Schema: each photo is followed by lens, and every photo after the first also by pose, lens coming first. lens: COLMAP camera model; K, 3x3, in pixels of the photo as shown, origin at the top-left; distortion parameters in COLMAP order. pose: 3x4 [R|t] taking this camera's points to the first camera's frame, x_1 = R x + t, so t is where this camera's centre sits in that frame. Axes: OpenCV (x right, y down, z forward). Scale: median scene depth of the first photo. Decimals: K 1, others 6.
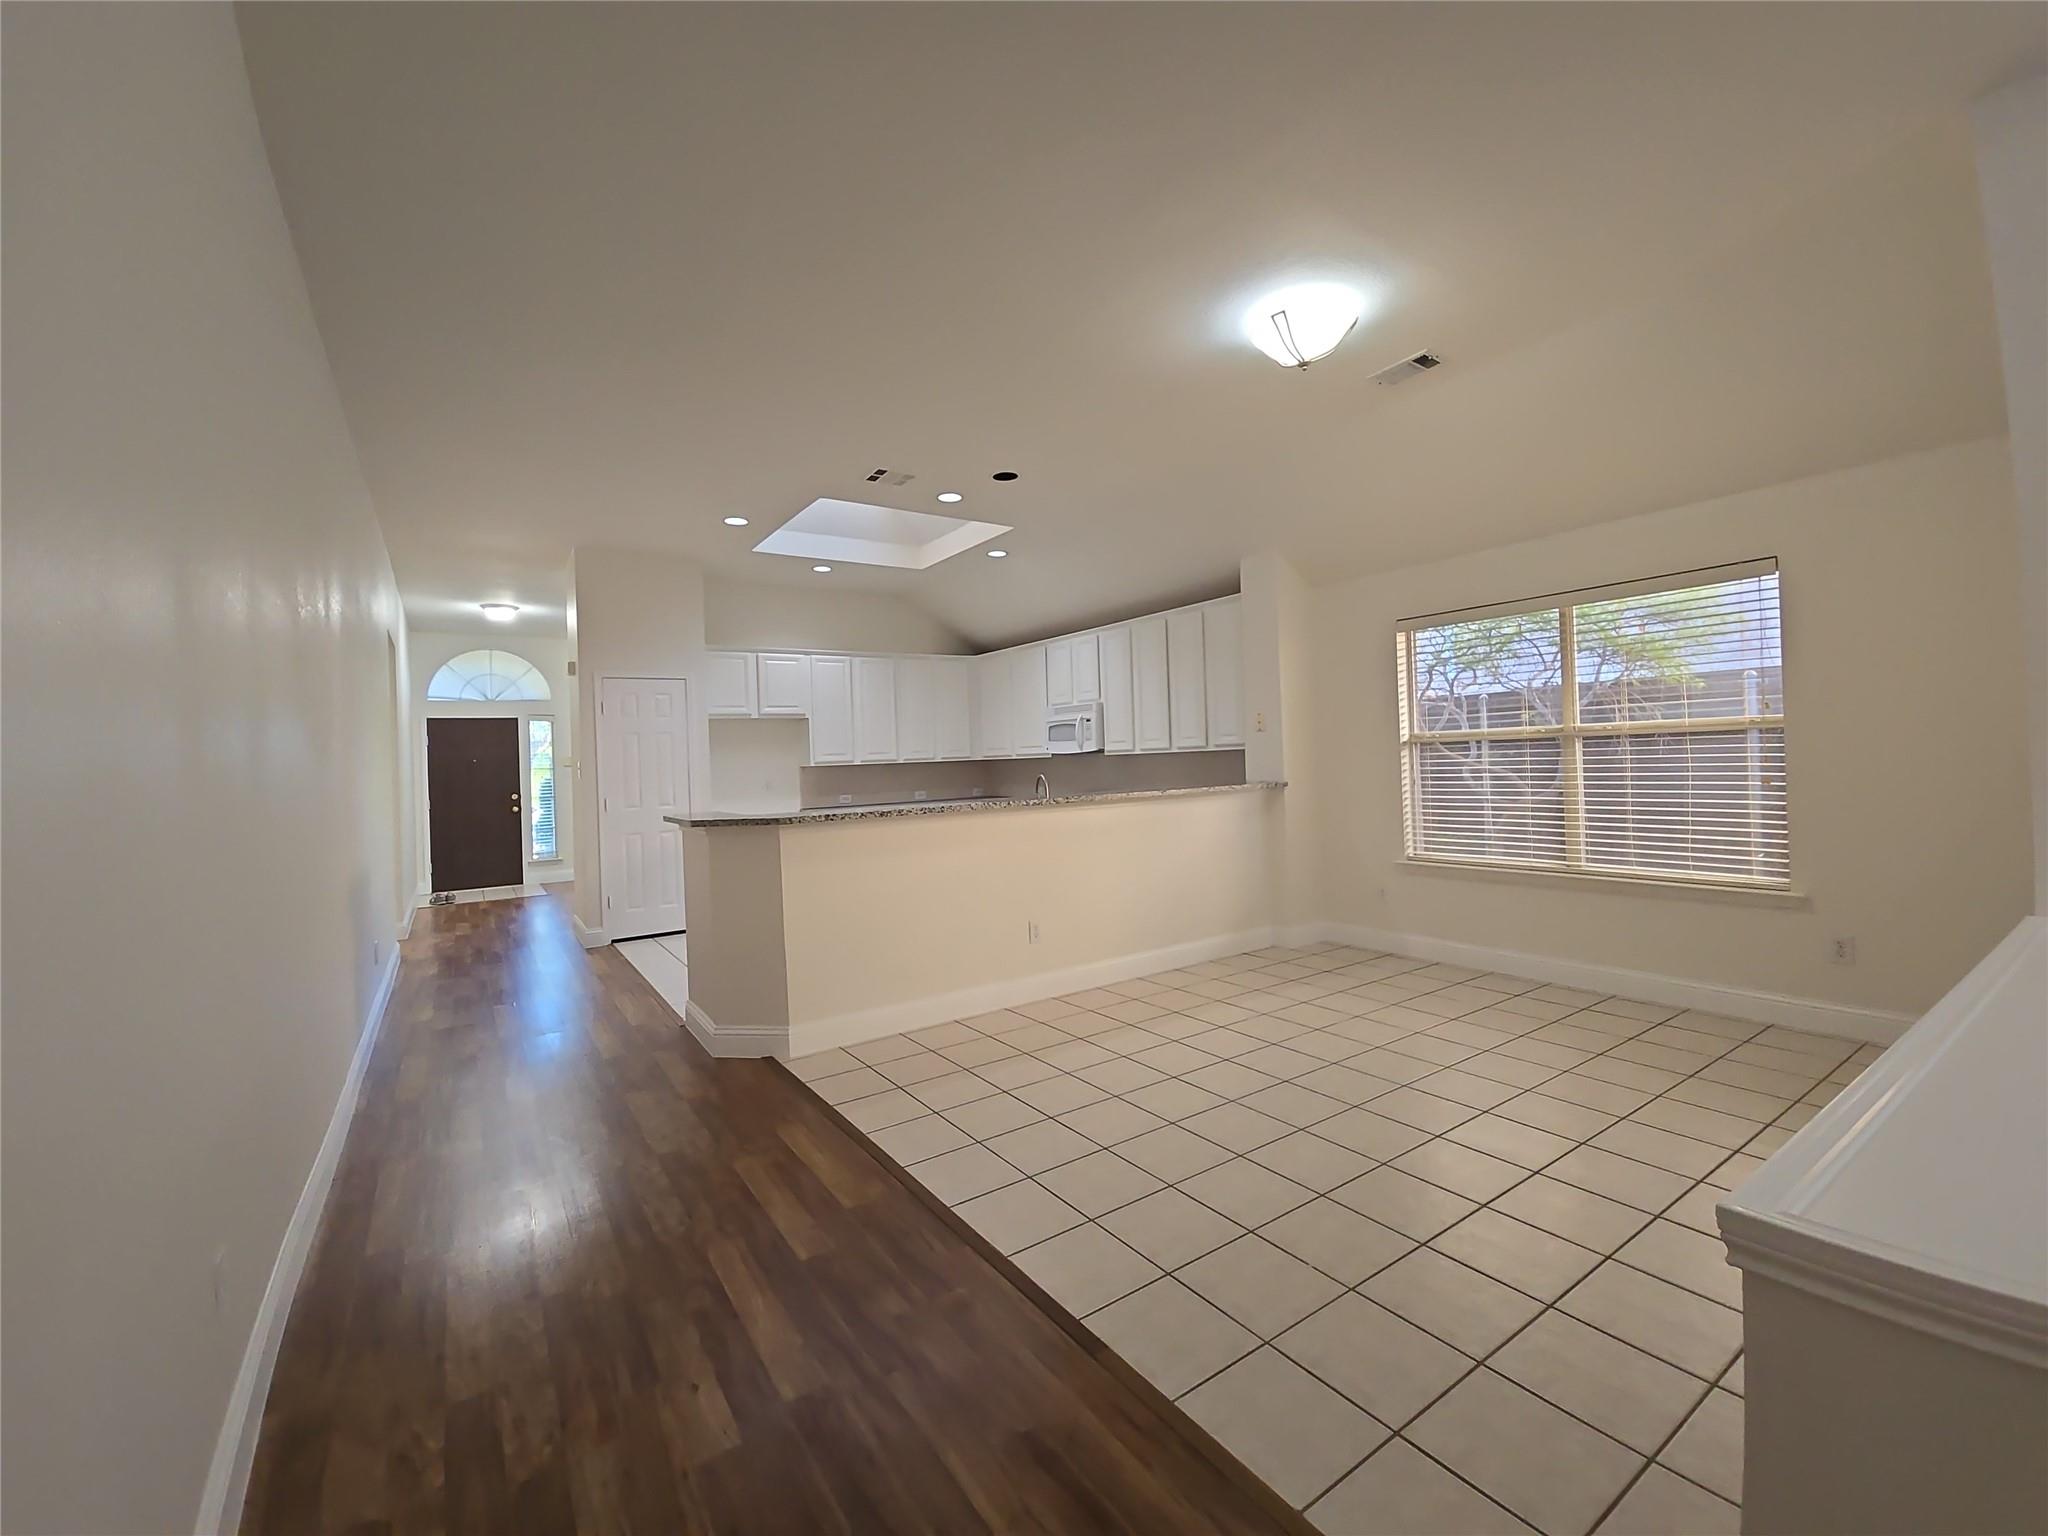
lens RADIAL K [[823.1, 0, 1020.3], [0, 823.1, 762.0], [0, 0, 1]] dist [0.017925, -0.012784]
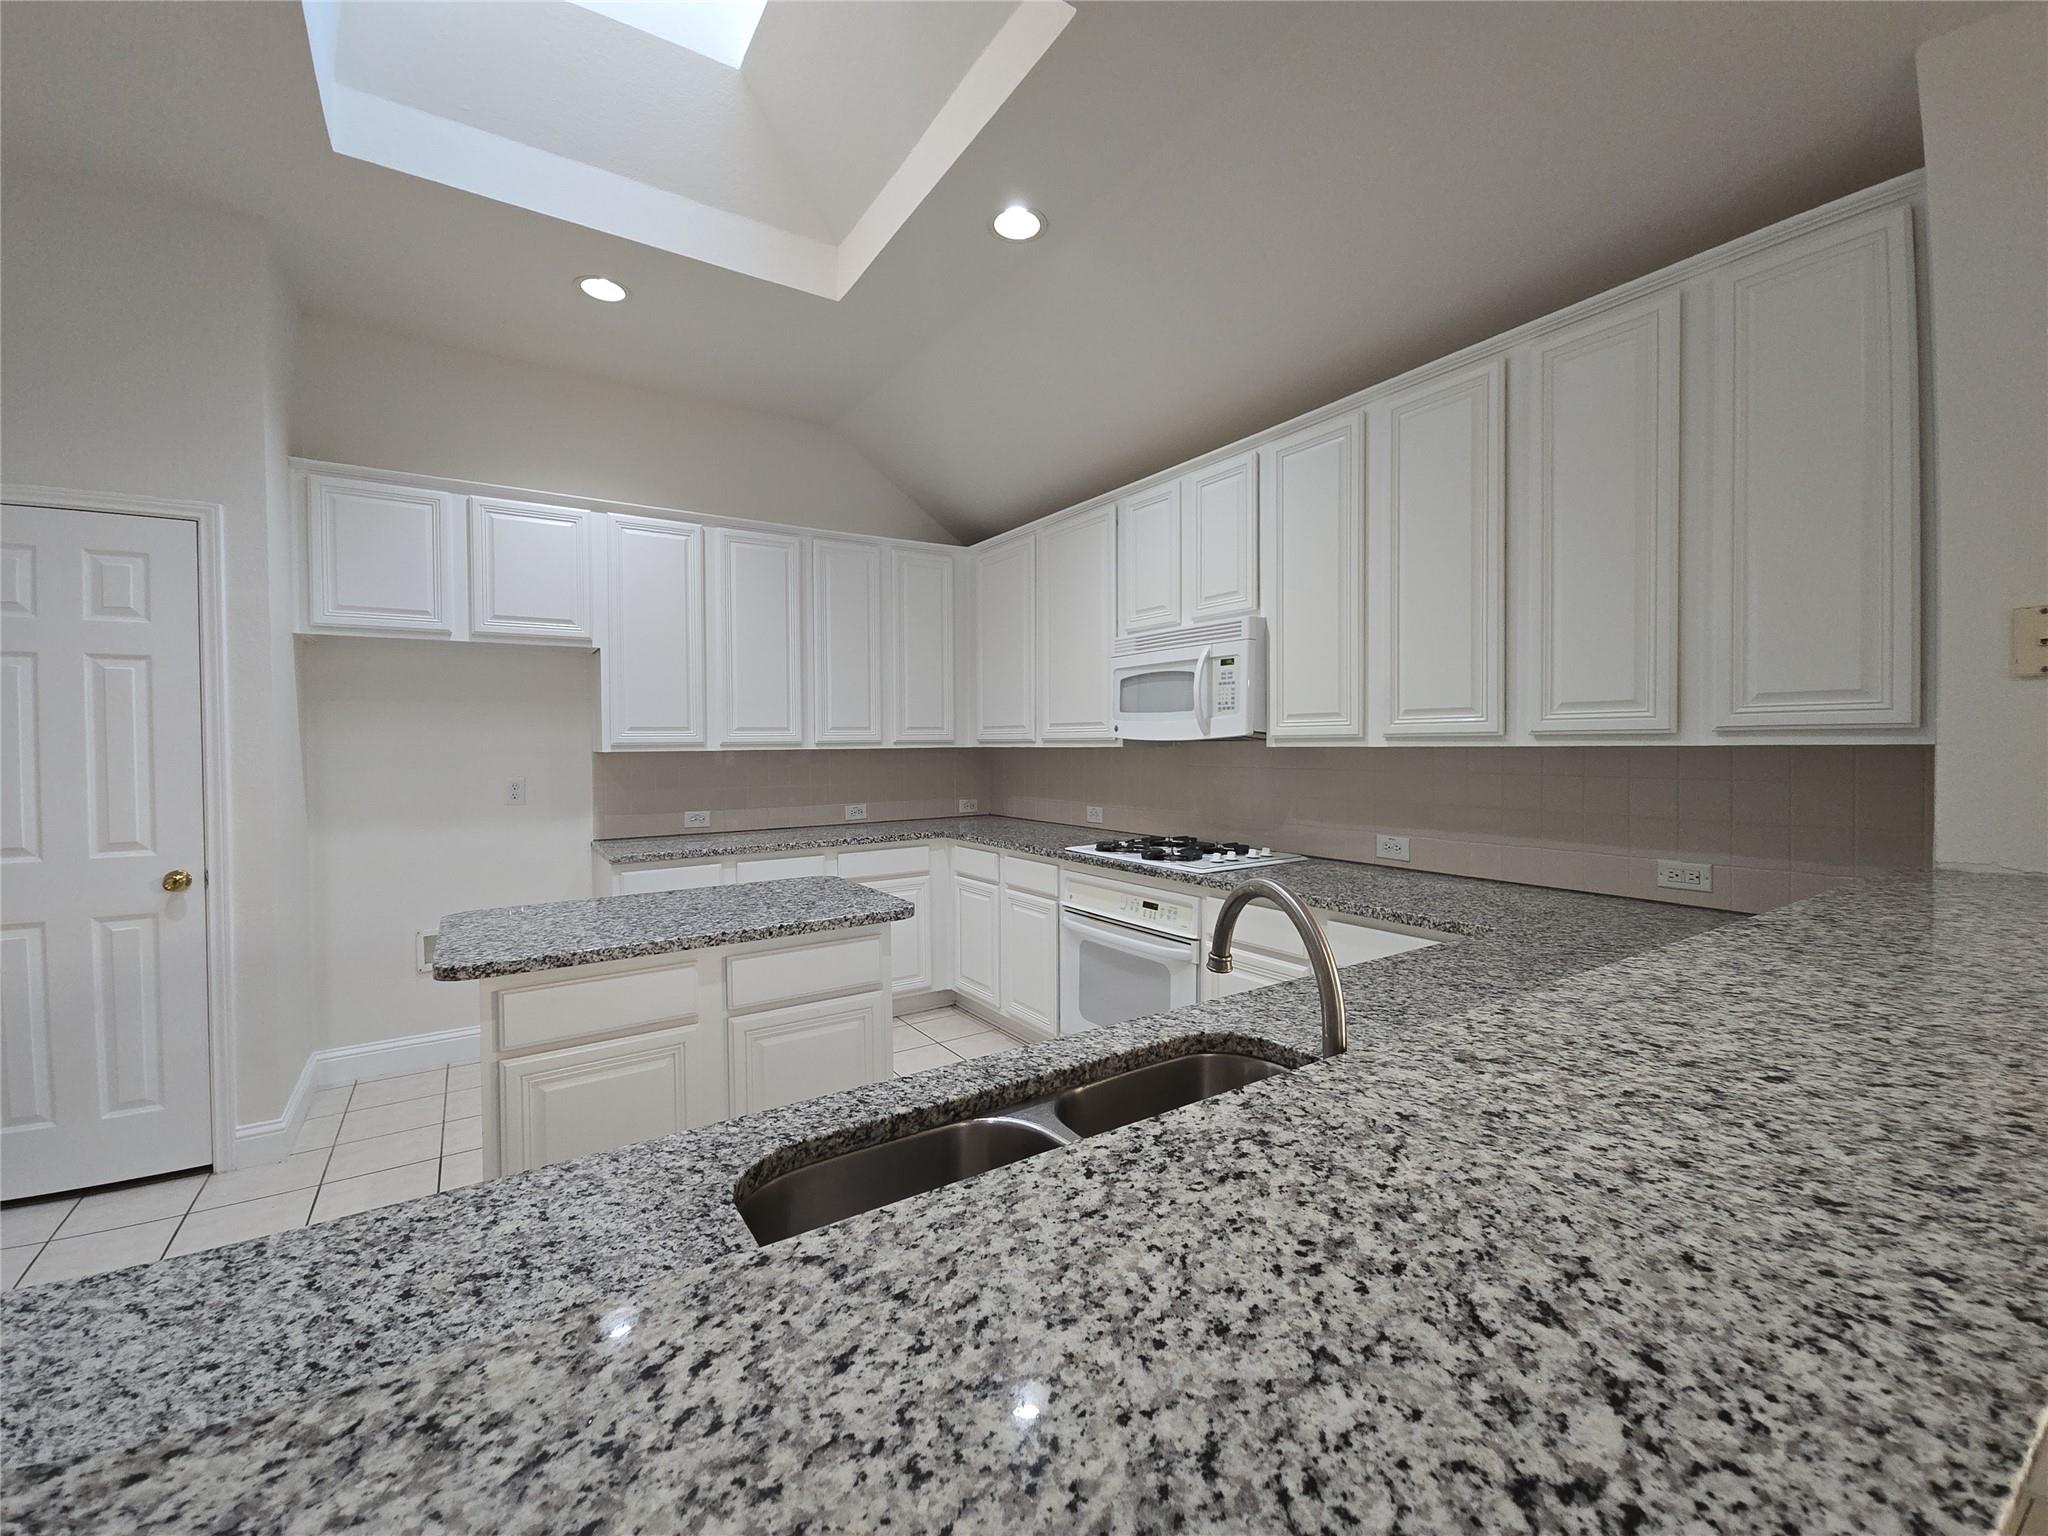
lens RADIAL K [[823.1, 0, 1020.3], [0, 823.1, 762.0], [0, 0, 1]] dist [0.017925, -0.012784]
pose [[0.999653, 0.025701, -0.005804, -0.017871], [-0.025546, 0.999350, 0.025426, -0.008039], [0.006453, -0.025269, 0.999660, 0.575499]]
